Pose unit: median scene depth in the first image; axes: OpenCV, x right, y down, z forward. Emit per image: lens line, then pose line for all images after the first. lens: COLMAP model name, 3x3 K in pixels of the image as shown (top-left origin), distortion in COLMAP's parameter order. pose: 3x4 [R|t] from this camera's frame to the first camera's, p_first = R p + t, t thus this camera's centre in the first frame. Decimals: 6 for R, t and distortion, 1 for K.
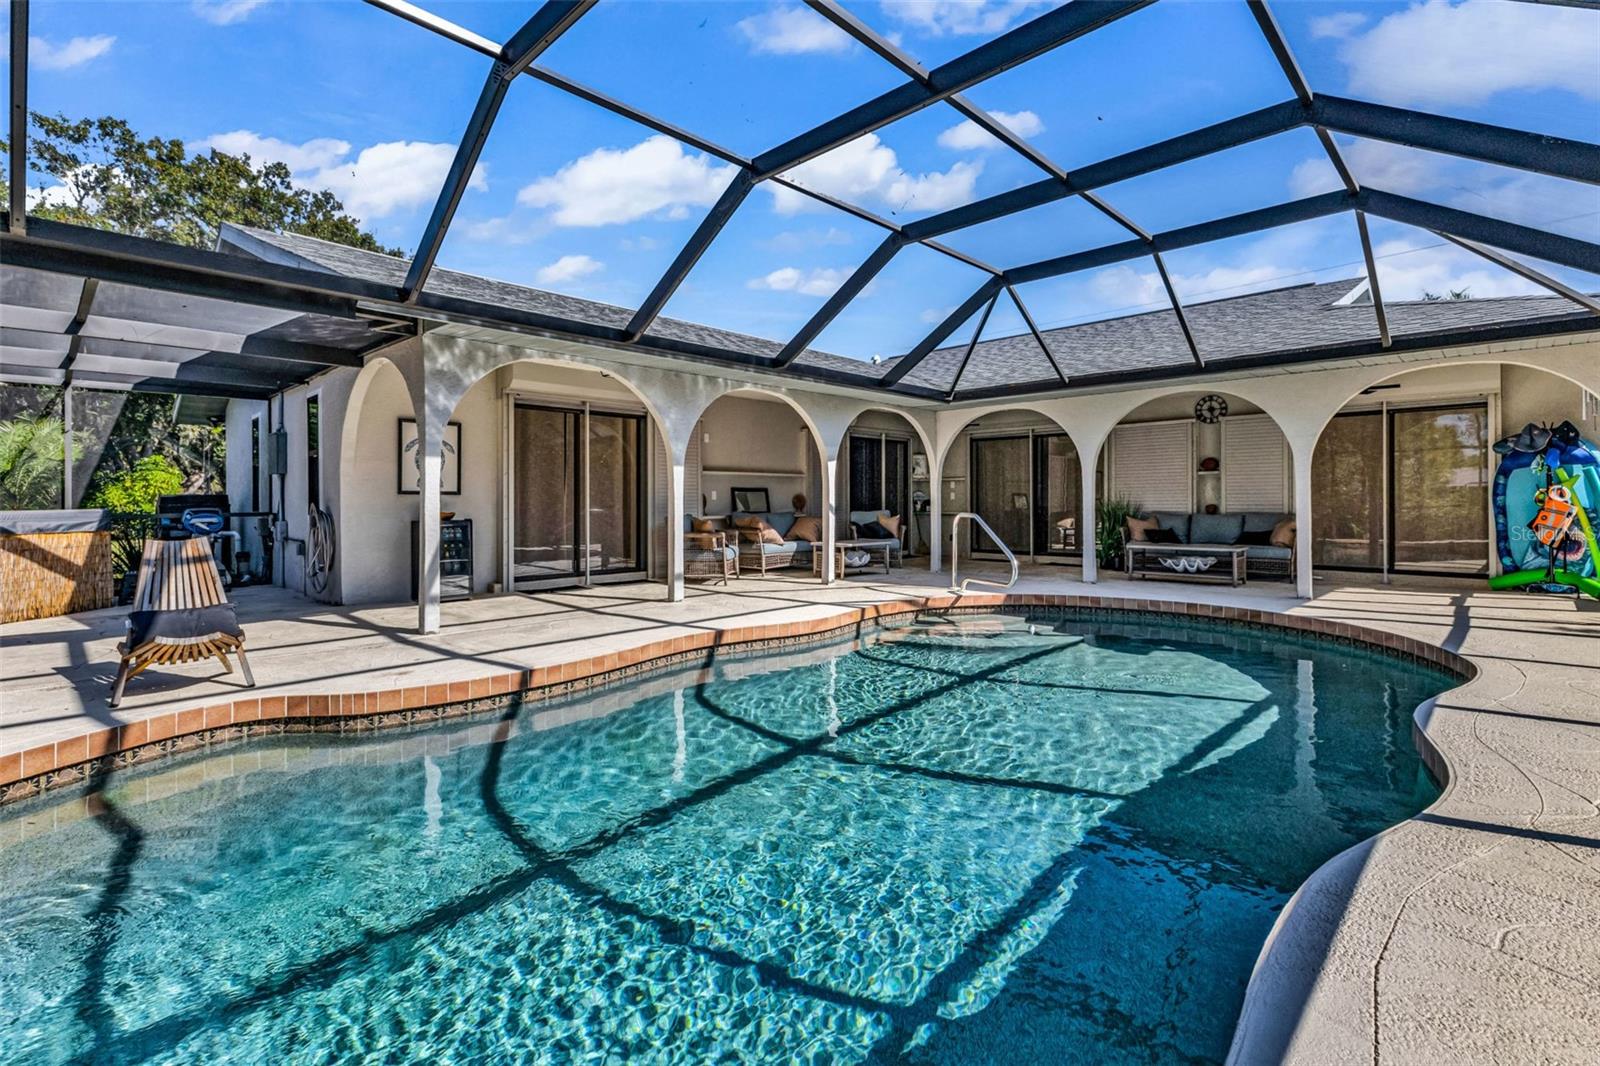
lens RADIAL K [[737.6, 0, 789.4], [0, 737.6, 497.5], [0, 0, 1]] dist [0.011939, -0.001230]
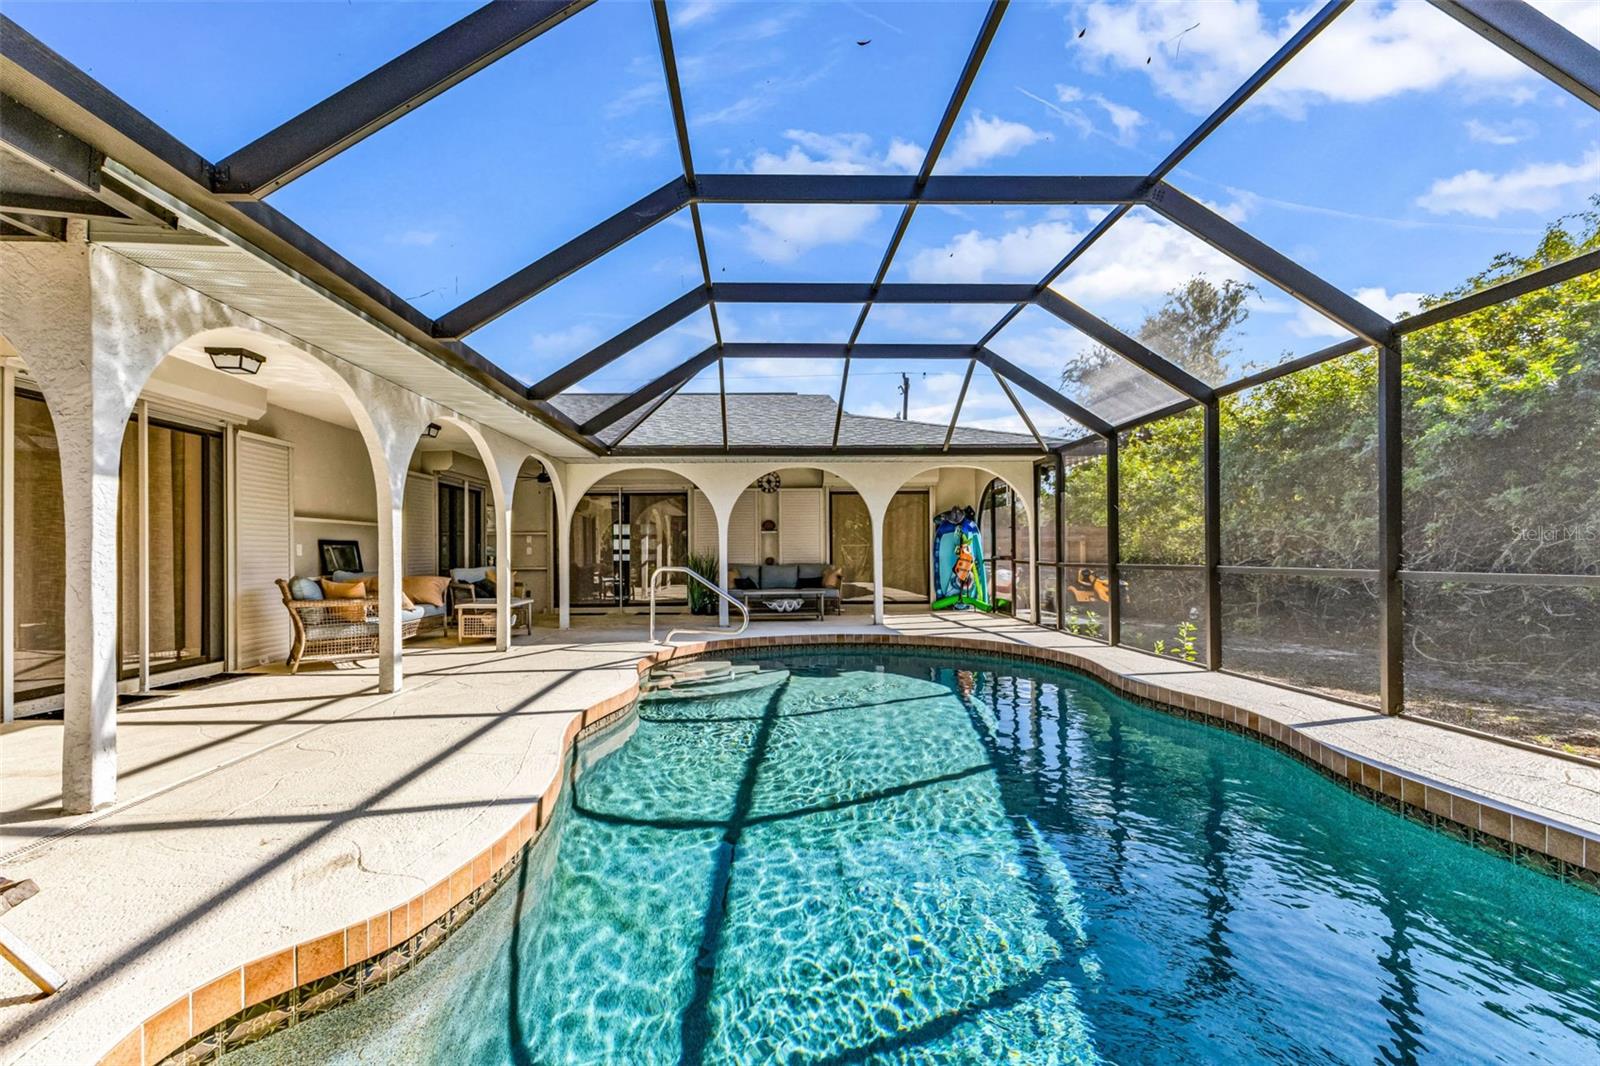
lens RADIAL K [[705.9, 0, 790.1], [0, 705.9, 547.2], [0, 0, 1]] dist [0.019041, -0.002804]
pose [[0.705100, 0.002762, 0.709103, -0.315166], [0.004451, 0.999955, -0.008321, 0.002501], [-0.709094, 0.009023, 0.705056, 0.170891]]
